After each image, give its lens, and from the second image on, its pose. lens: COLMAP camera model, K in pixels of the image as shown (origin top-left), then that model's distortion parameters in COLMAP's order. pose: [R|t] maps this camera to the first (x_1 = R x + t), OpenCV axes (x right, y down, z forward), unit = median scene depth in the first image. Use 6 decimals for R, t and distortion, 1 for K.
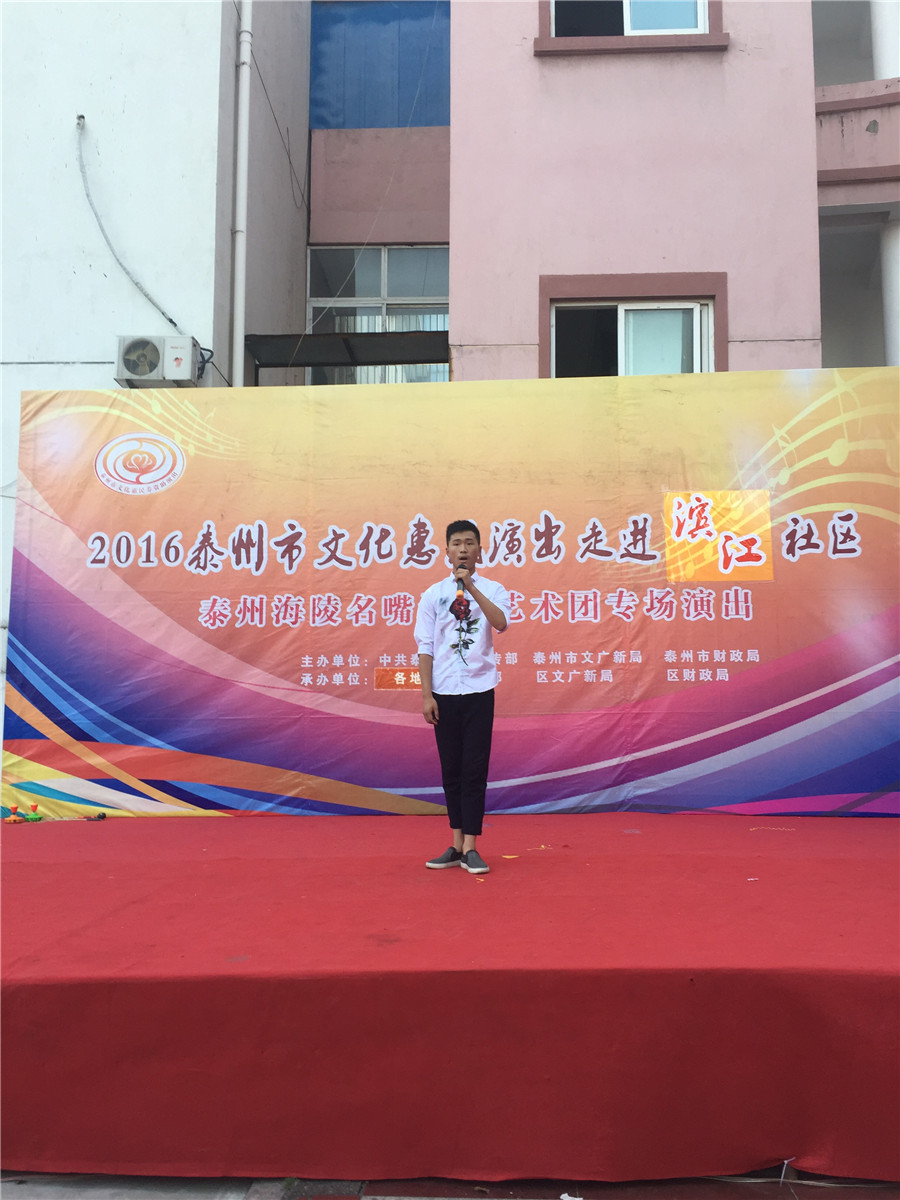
lens RADIAL K [[999.5, 0, 465.9], [0, 999.5, 591.9], [0, 0, 1]] dist [0.080732, -0.040537]
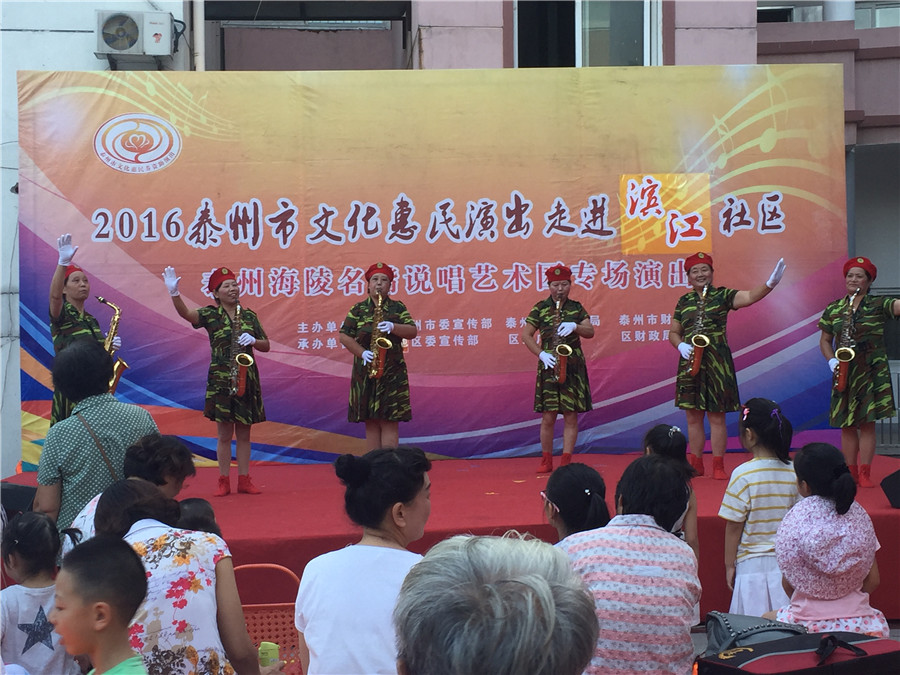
lens RADIAL K [[1343.7, 0, 469.2], [0, 1343.7, 324.8], [0, 0, 1]] dist [0.085275, 0.000000]
pose [[0.992452, -0.010626, 0.122170, -0.156535], [-0.000495, 0.995883, 0.090642, -0.068093], [-0.122630, -0.090018, 0.988362, -0.488335]]
